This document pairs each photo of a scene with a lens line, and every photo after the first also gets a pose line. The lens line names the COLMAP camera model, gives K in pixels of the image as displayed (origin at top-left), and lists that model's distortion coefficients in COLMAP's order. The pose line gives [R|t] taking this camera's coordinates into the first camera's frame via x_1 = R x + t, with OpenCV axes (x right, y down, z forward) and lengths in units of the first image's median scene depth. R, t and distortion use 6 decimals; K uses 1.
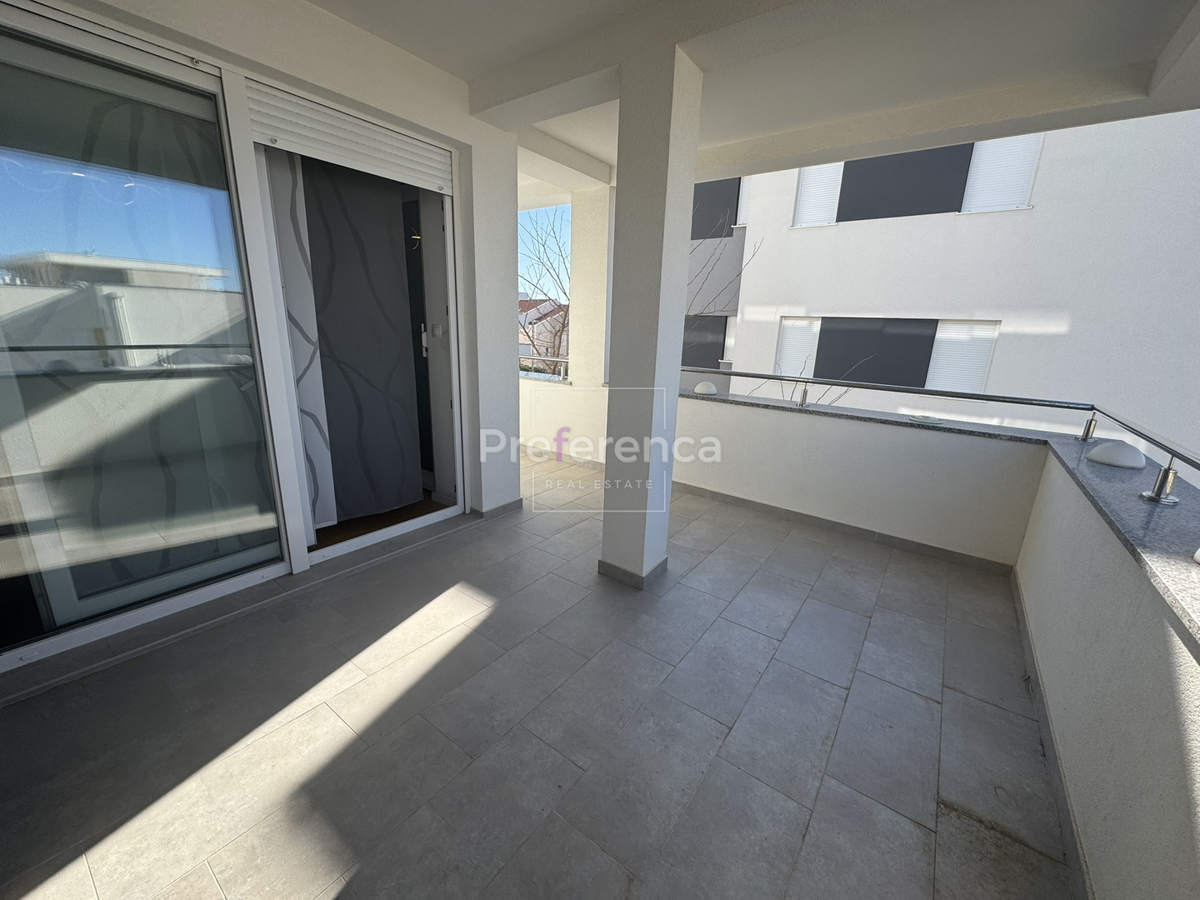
lens RADIAL K [[474.5, 0, 599.7], [0, 474.5, 448.2], [0, 0, 1]] dist [0.000037, 0.000249]
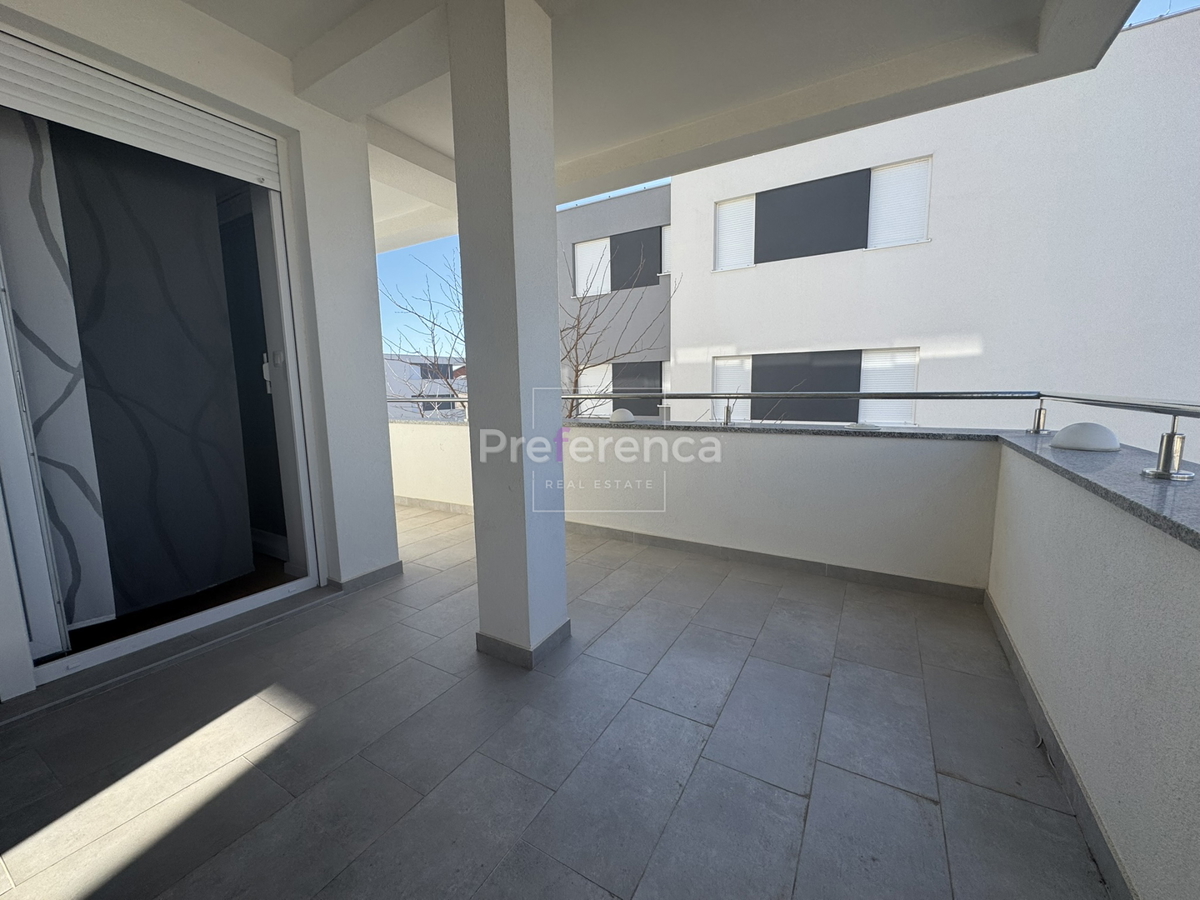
lens RADIAL K [[474.5, 0, 600.9], [0, 474.5, 449.9], [0, 0, 1]] dist [0.000037, 0.000249]
pose [[0.993271, -0.065241, 0.095692, 0.136671], [0.076497, 0.989929, -0.119113, 0.053091], [-0.086957, 0.125632, 0.988259, 0.203463]]
